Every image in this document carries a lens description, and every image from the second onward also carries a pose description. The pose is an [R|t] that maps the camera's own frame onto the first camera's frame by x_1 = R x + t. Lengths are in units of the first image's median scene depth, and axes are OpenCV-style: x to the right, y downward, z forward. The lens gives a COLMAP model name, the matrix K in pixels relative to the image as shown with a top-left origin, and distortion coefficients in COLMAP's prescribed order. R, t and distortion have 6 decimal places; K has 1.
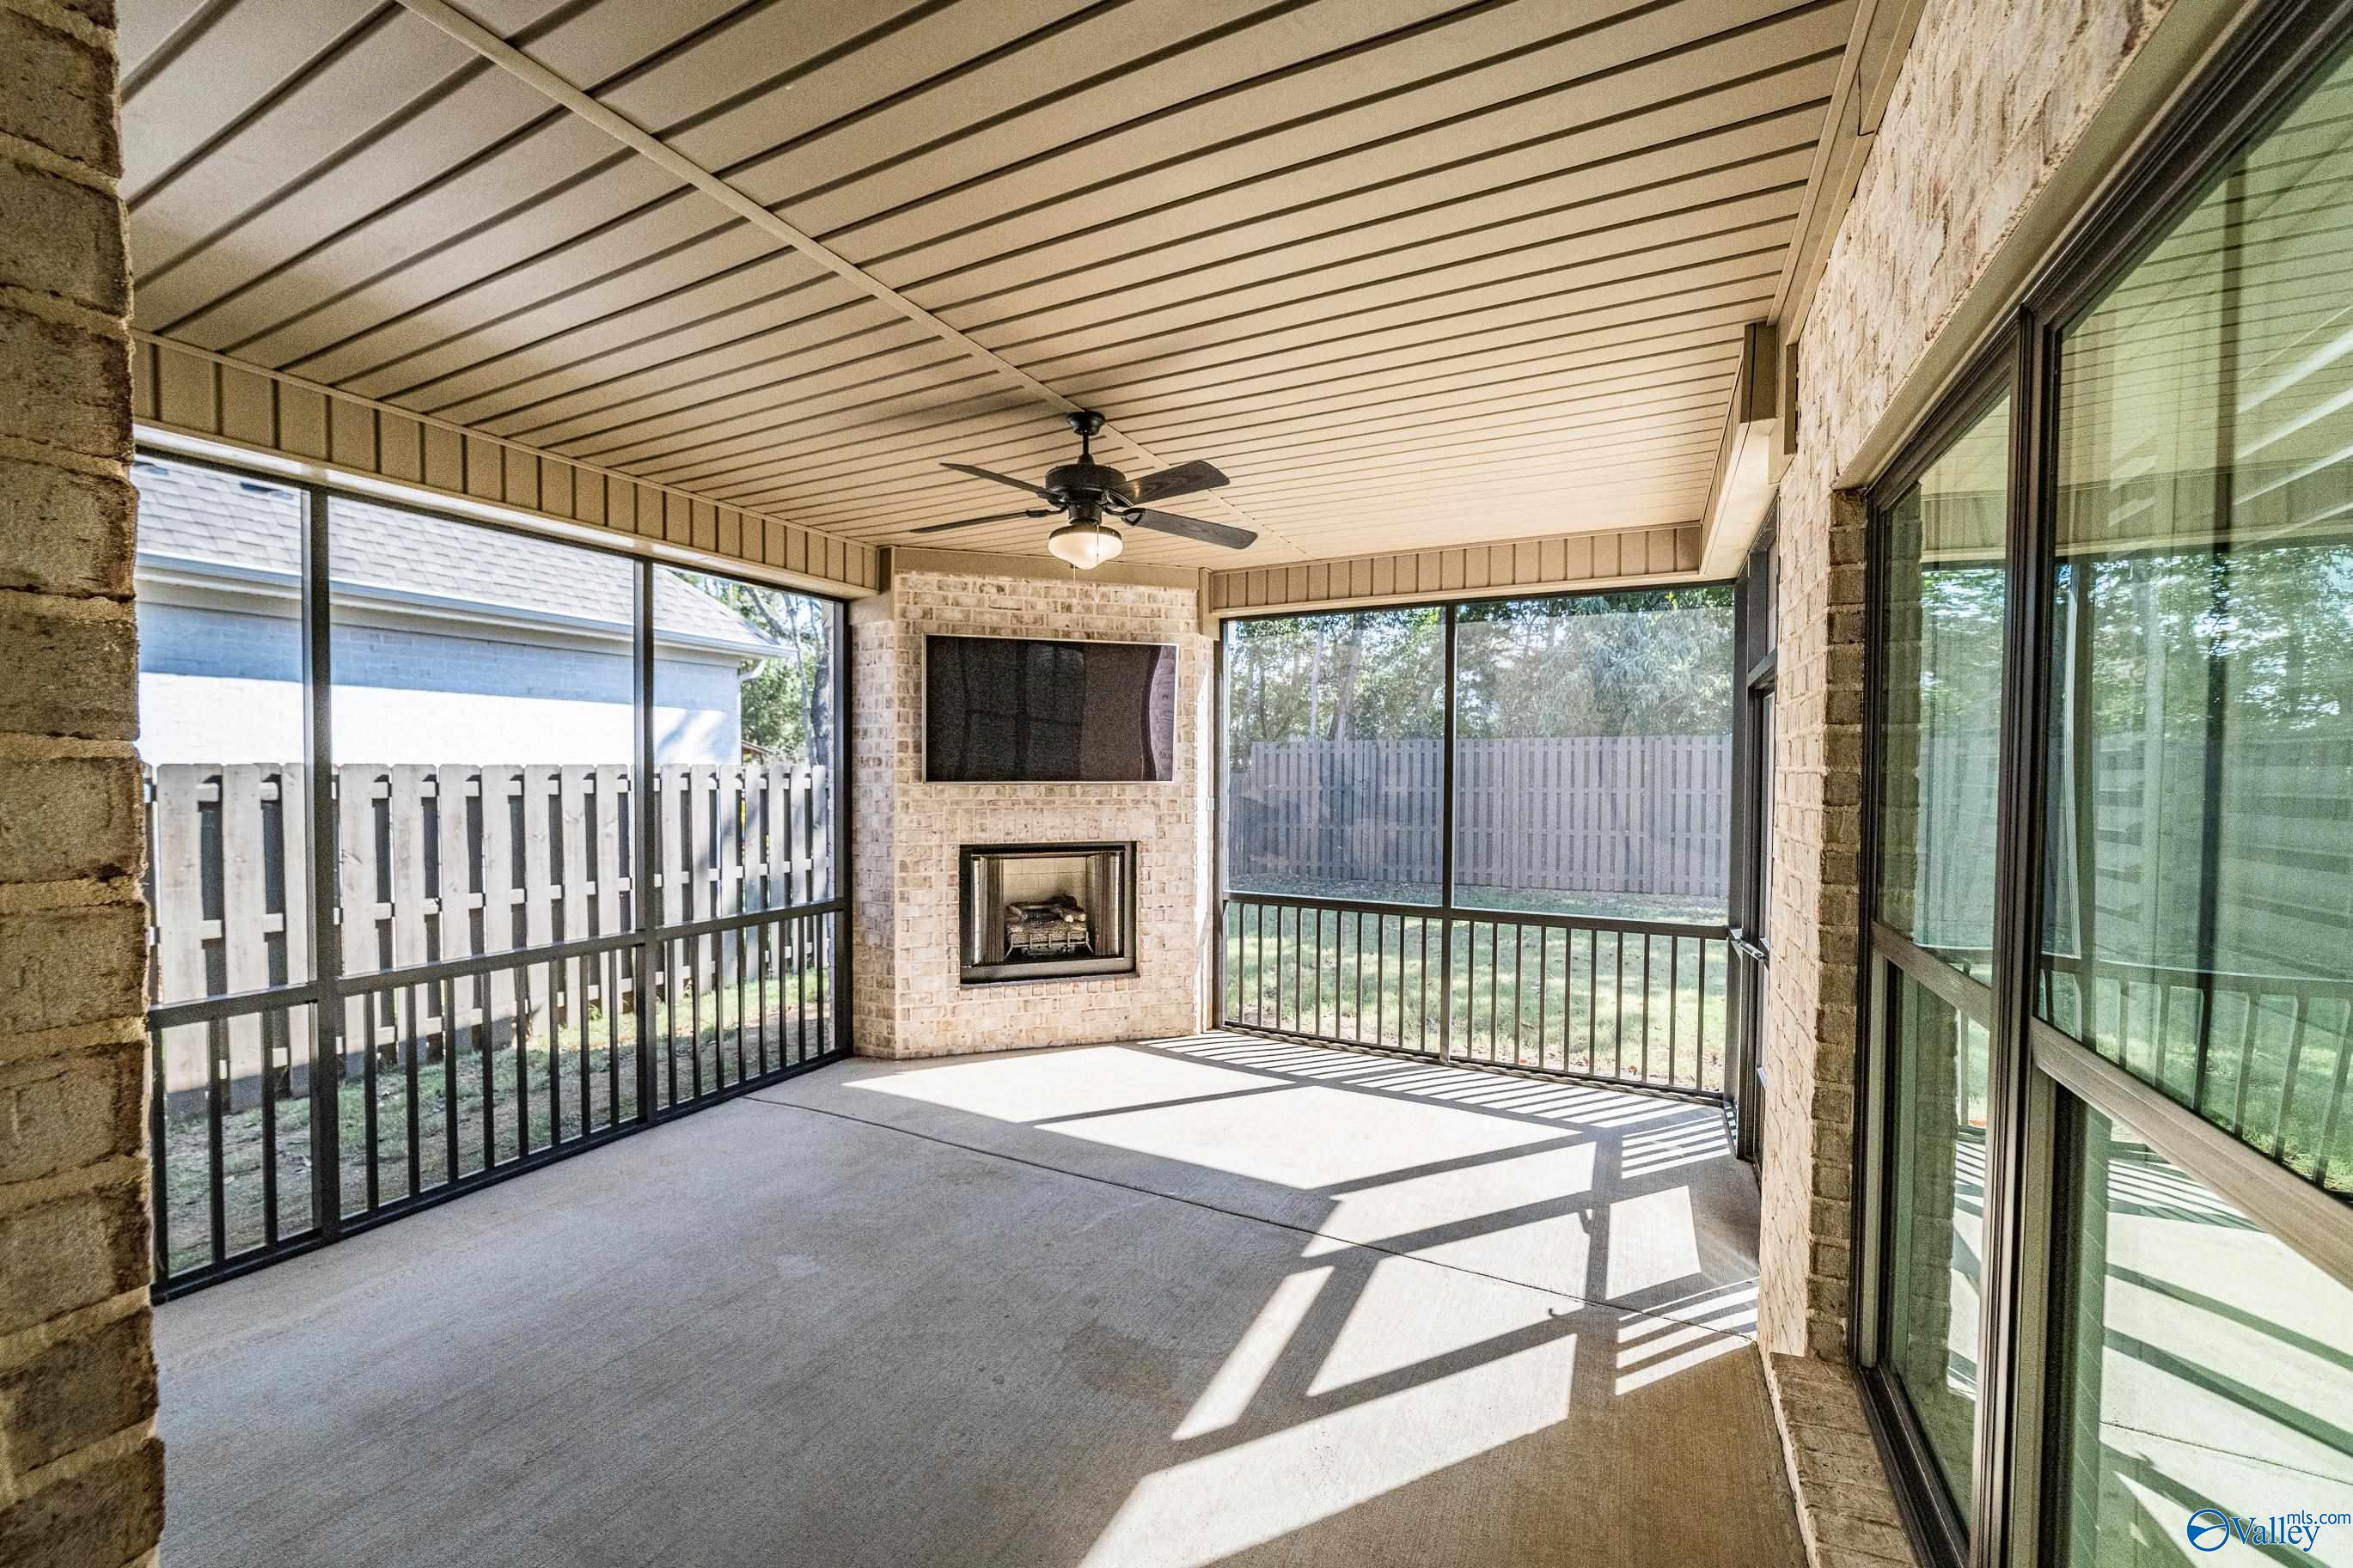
lens RADIAL K [[916.0, 0, 1178.6], [0, 916.0, 779.6], [0, 0, 1]] dist [-0.009562, 0.001029]
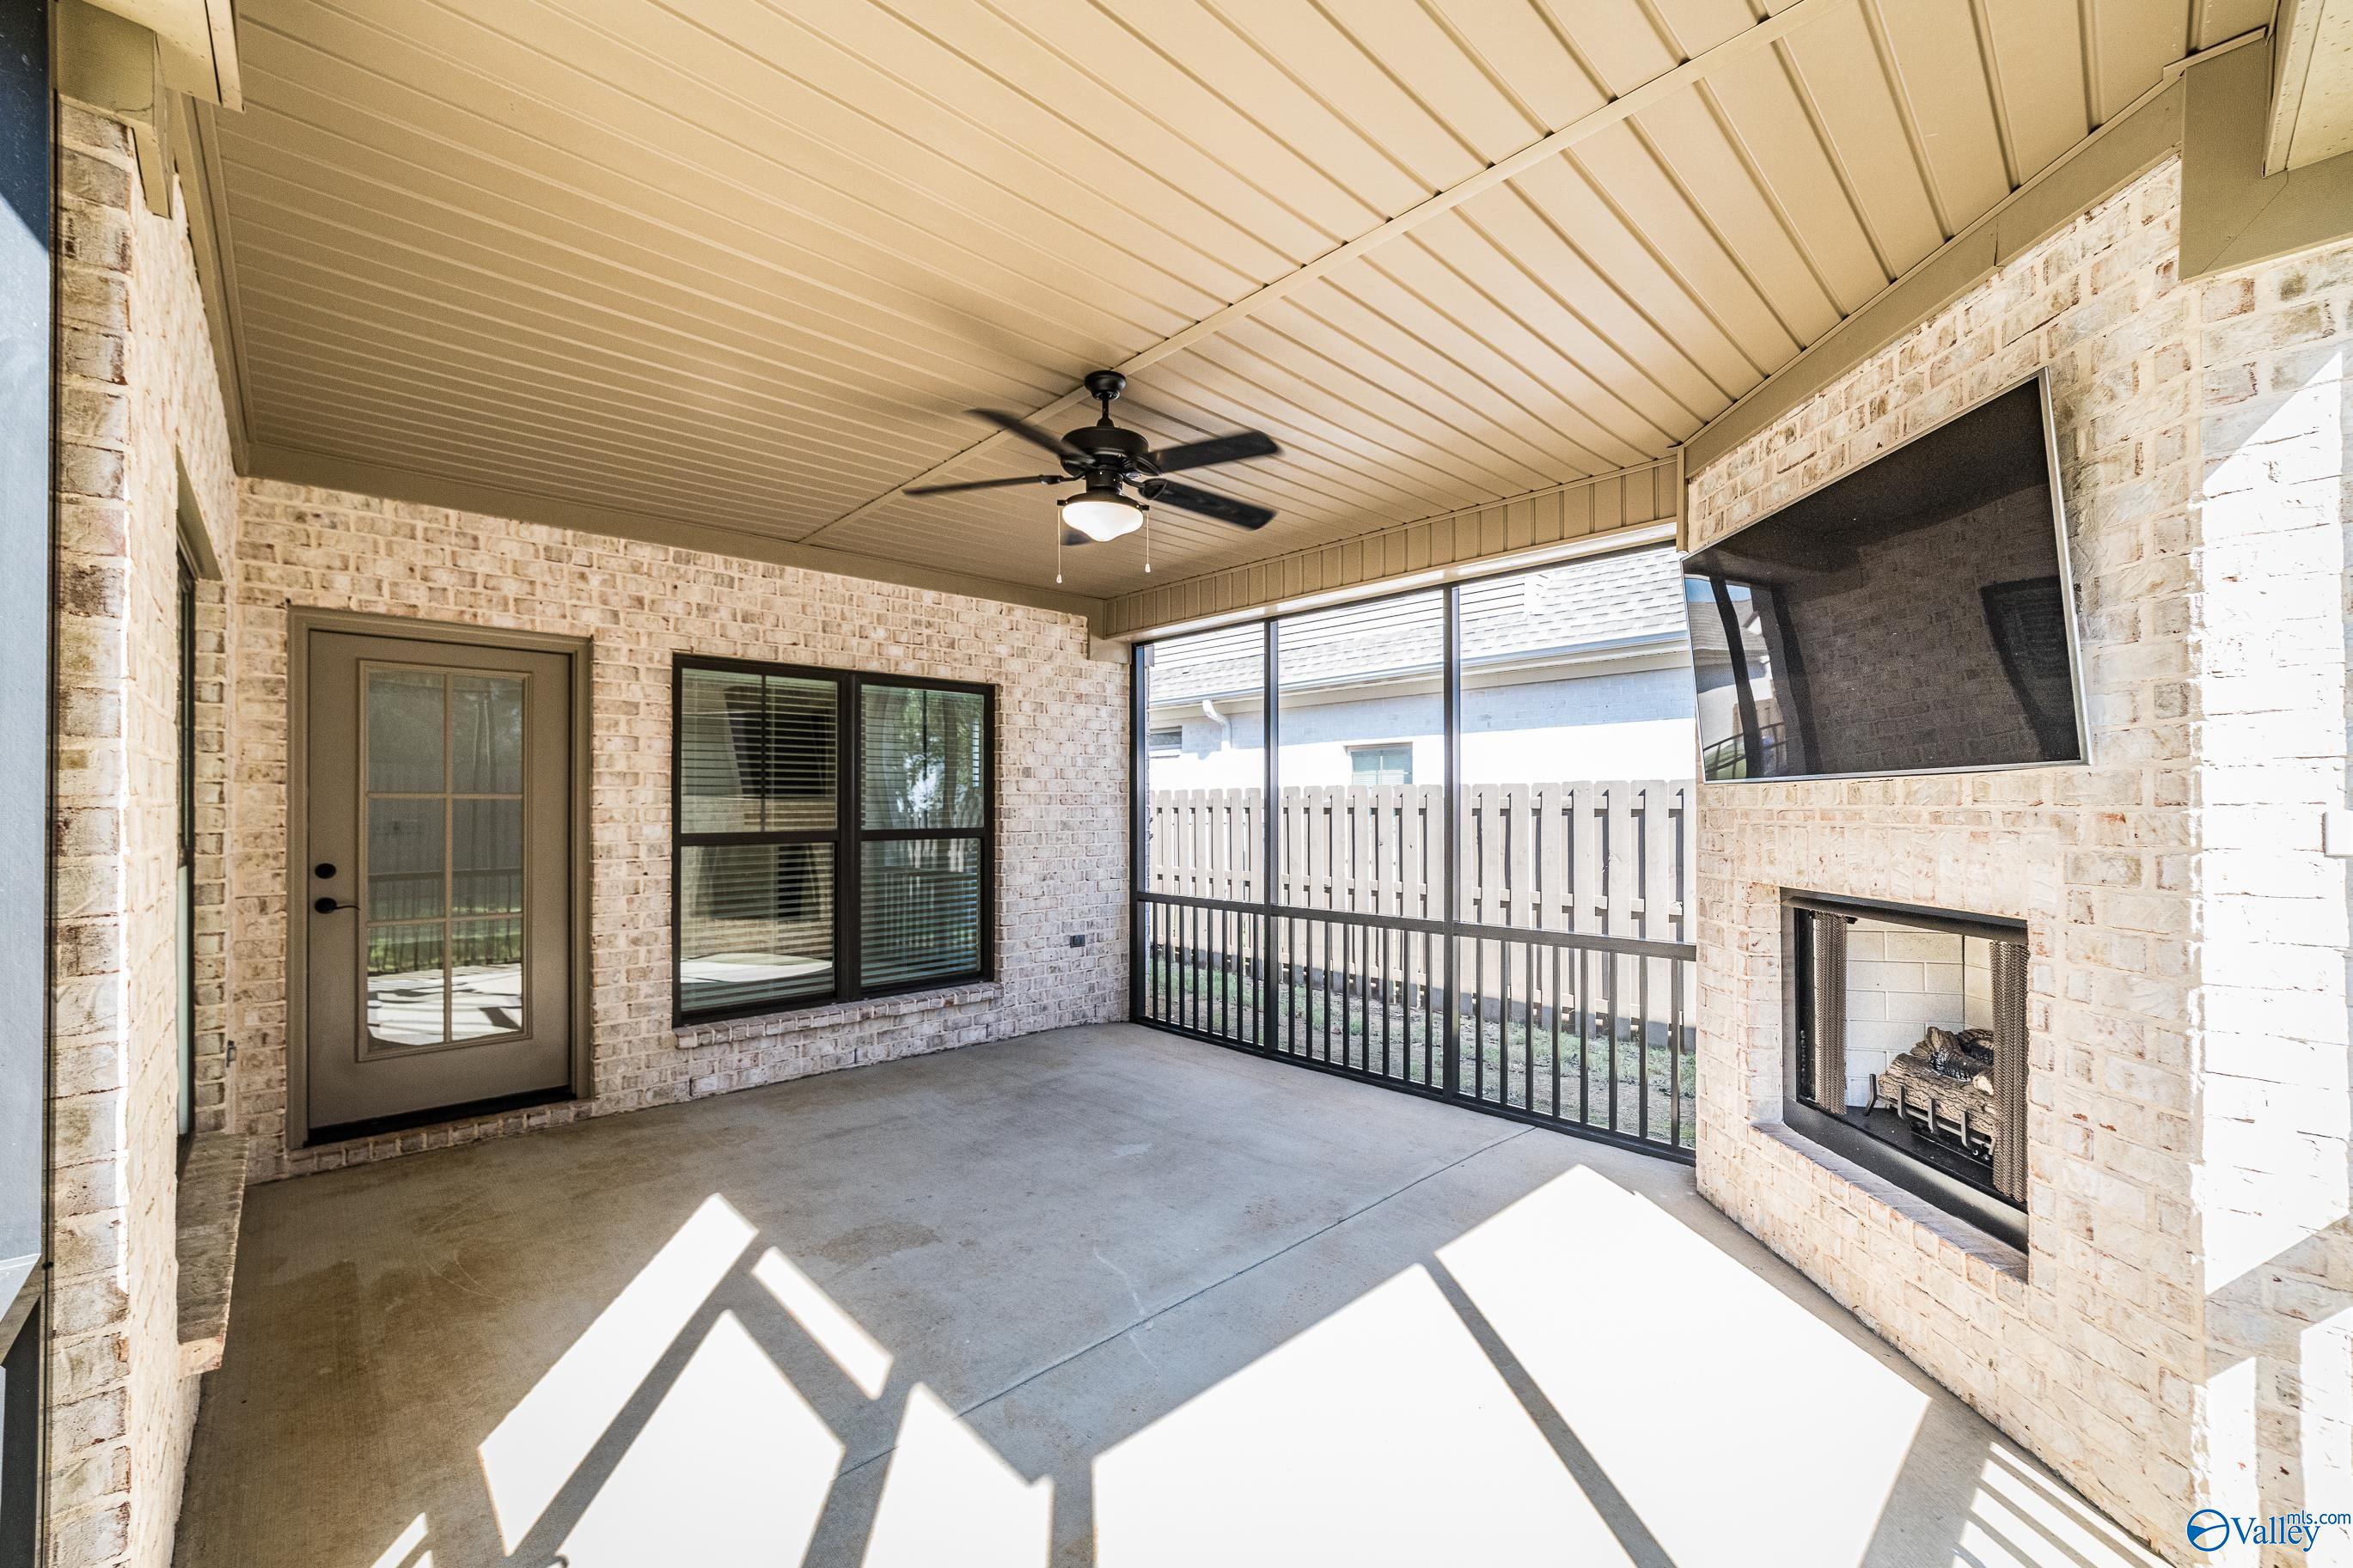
lens RADIAL K [[916.0, 0, 1178.9], [0, 916.0, 807.0], [0, 0, 1]] dist [-0.009562, 0.001029]
pose [[-0.328148, -0.008355, -0.944590, 0.593278], [-0.009884, 0.999937, -0.005410, 0.035099], [0.944575, 0.007561, -0.328209, 1.096132]]
